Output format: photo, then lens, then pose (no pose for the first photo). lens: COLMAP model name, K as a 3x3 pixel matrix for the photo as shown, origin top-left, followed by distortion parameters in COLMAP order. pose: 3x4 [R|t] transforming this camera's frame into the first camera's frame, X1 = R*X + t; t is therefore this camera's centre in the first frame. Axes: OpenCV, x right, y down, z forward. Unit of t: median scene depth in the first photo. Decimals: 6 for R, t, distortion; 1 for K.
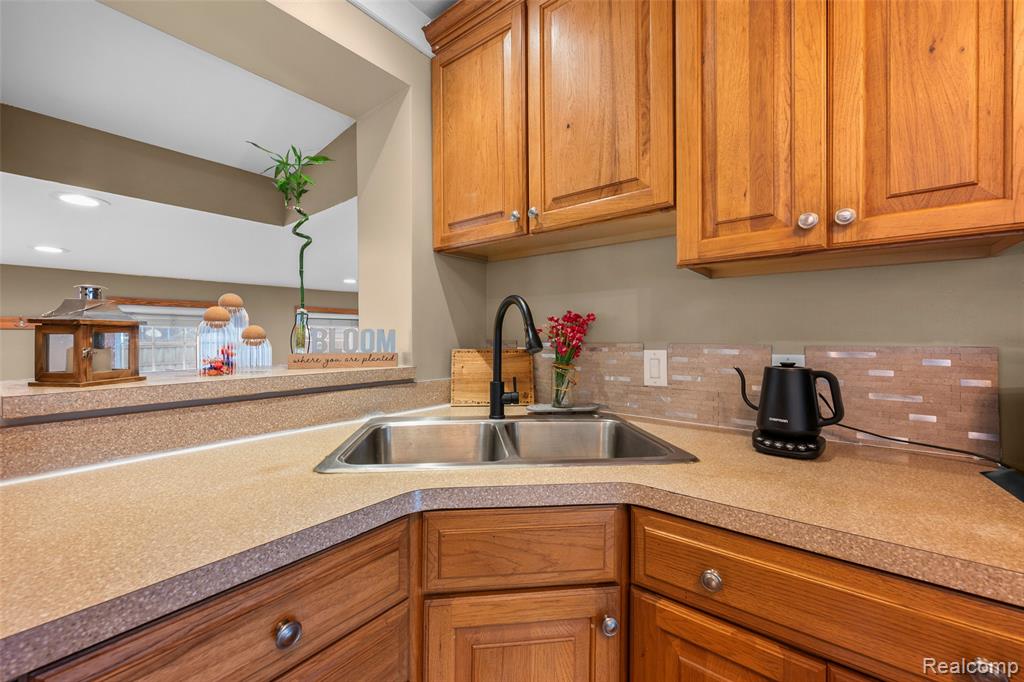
lens RADIAL K [[409.5, 0, 507.4], [0, 409.5, 336.8], [0, 0, 1]] dist [-0.002817, -0.000196]
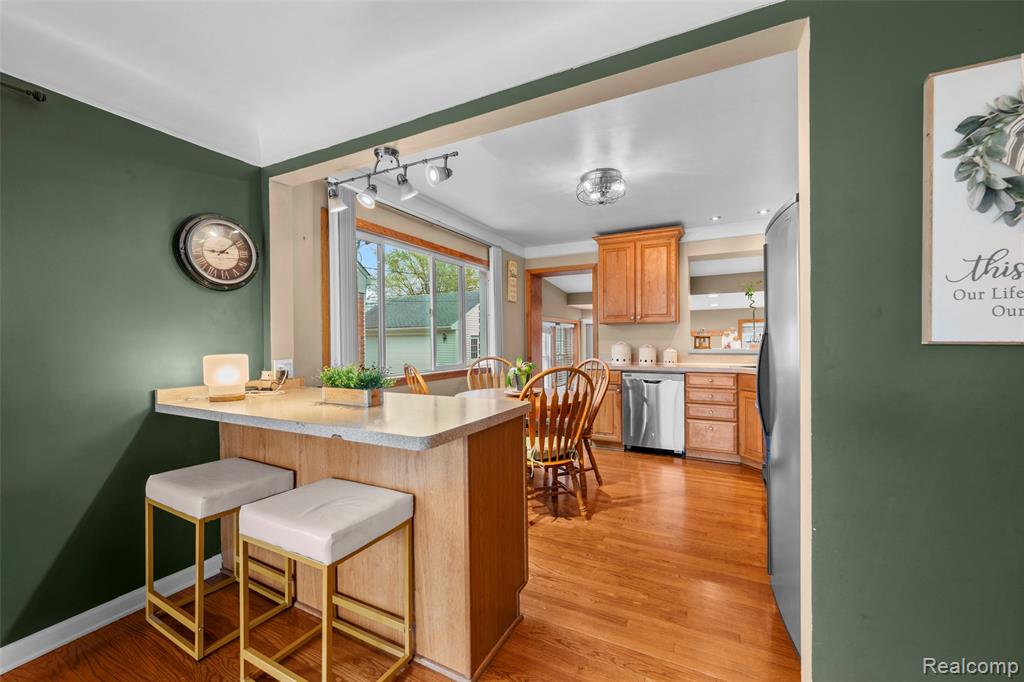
lens RADIAL K [[409.5, 0, 509.6], [0, 409.5, 343.2], [0, 0, 1]] dist [-0.002817, -0.000196]
pose [[0.188869, 0.004660, -0.981991, 3.271224], [0.011599, 0.999908, 0.006976, -0.012603], [0.981934, -0.012708, 0.188797, -2.131854]]
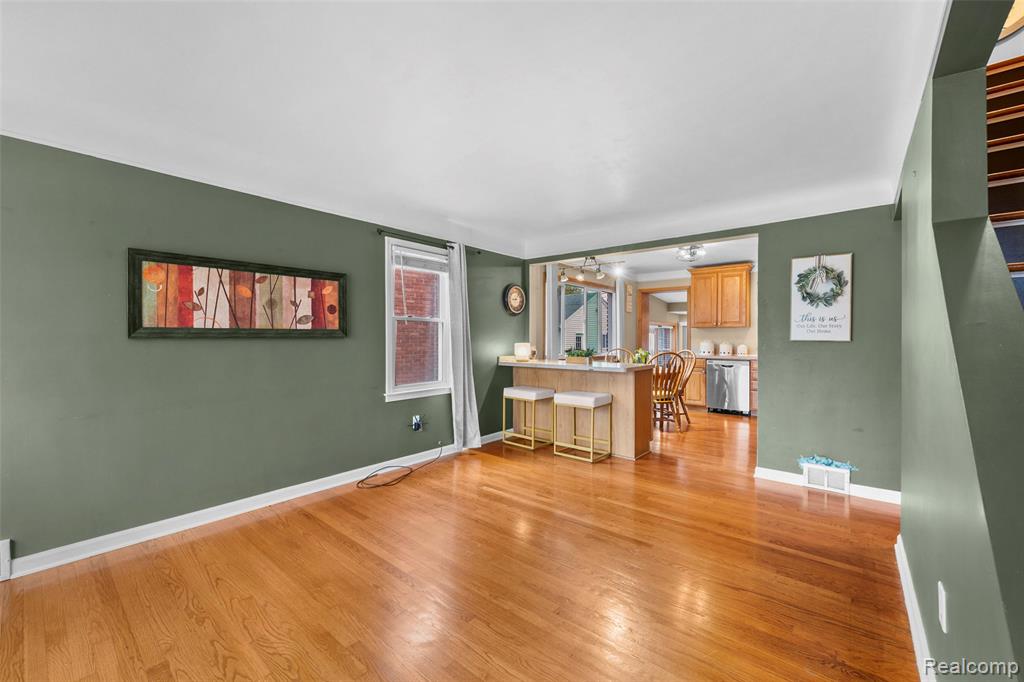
lens RADIAL K [[409.5, 0, 510.8], [0, 409.5, 338.6], [0, 0, 1]] dist [-0.002817, -0.000196]
pose [[-0.027341, 0.001535, -0.999625, 5.979746], [0.002519, 0.999996, 0.001467, -0.019541], [0.999623, -0.002478, -0.027345, -3.142545]]
